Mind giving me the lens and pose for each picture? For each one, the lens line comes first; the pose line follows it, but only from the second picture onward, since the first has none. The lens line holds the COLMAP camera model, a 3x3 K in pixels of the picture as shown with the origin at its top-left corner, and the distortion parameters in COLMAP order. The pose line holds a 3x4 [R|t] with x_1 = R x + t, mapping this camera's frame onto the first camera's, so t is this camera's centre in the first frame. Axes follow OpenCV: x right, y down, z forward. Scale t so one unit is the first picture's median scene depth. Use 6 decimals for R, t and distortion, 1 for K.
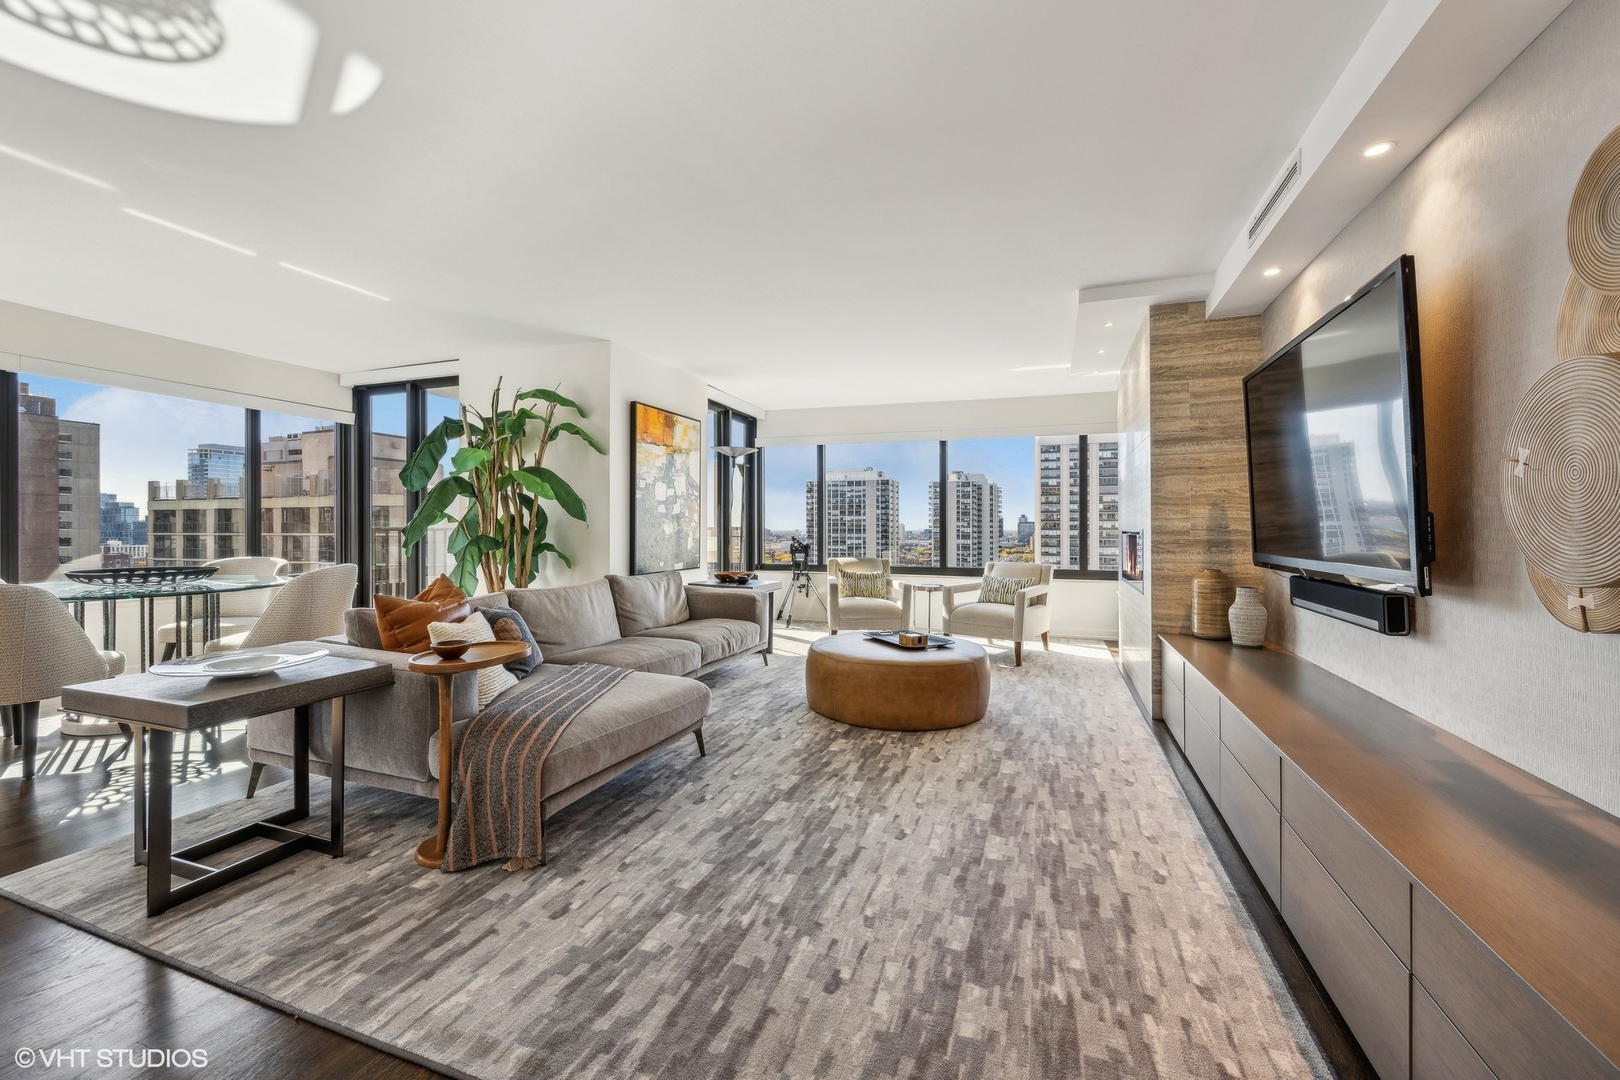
lens RADIAL K [[663.1, 0, 819.9], [0, 663.1, 533.9], [0, 0, 1]] dist [0.003358, -0.000719]
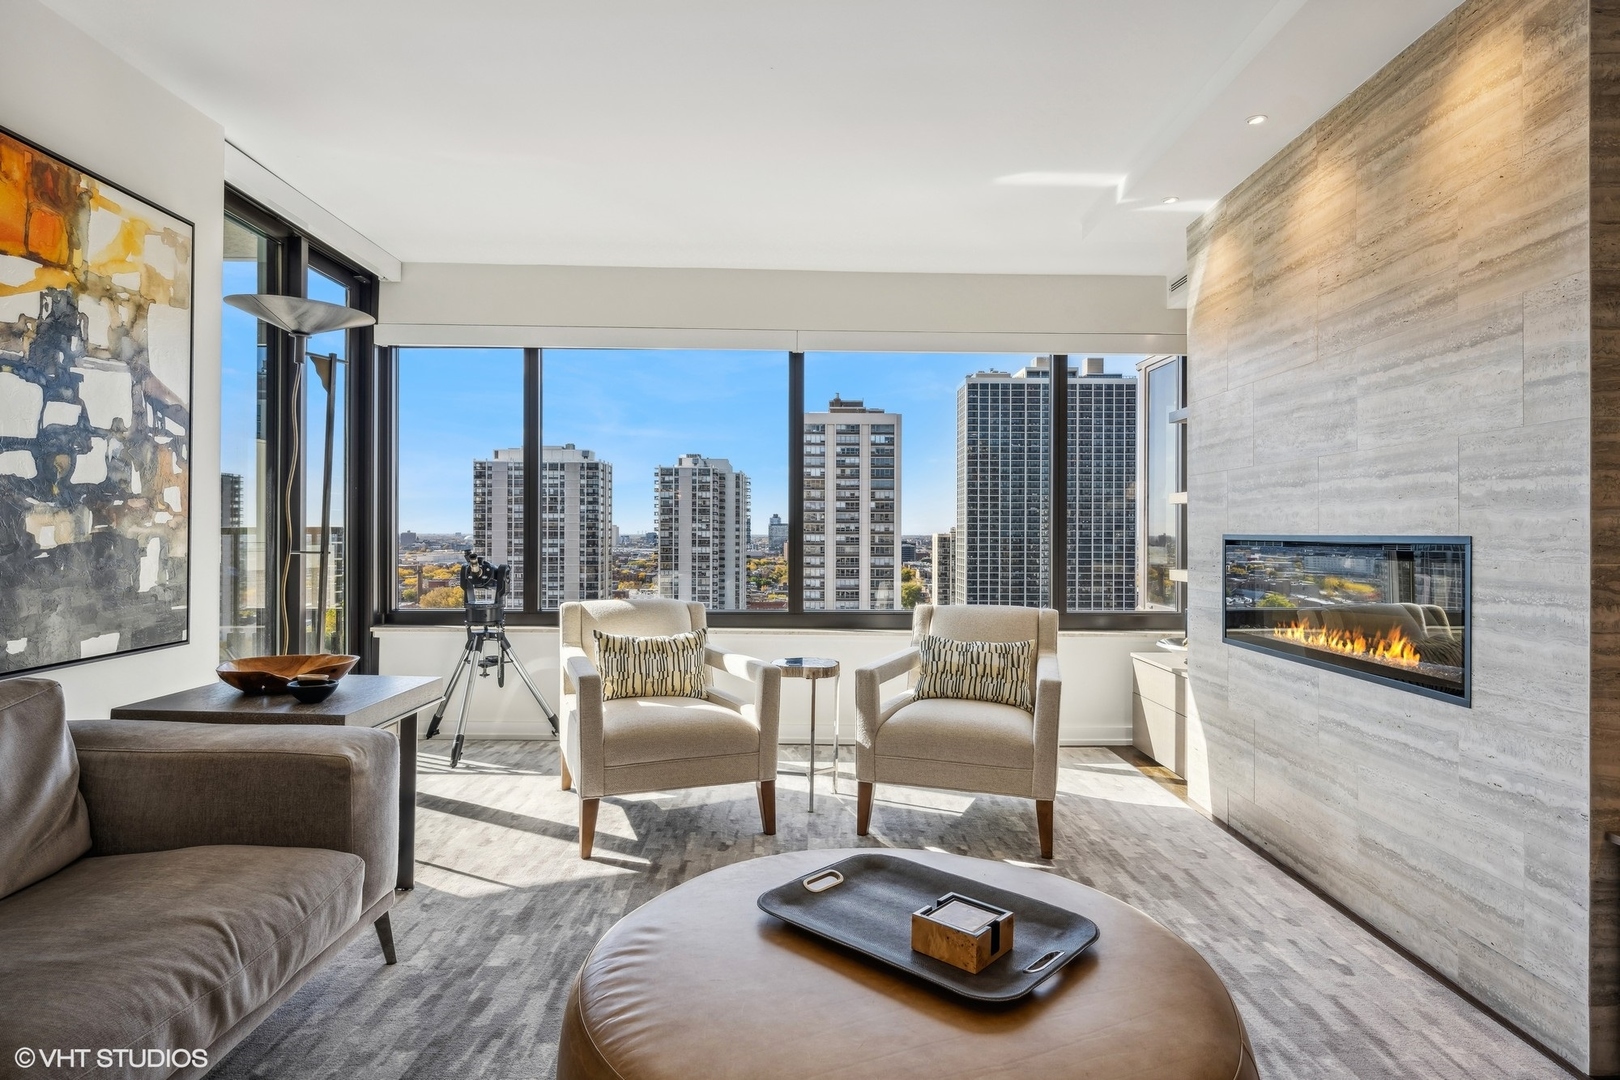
lens RADIAL K [[909.0, 0, 820.4], [0, 909.0, 531.3], [0, 0, 1]] dist [0.005890, 0.000997]
pose [[0.941283, 0.004321, 0.337592, -0.025267], [-0.001390, 0.999959, -0.008924, -0.002963], [-0.337617, 0.007931, 0.941250, 0.370032]]
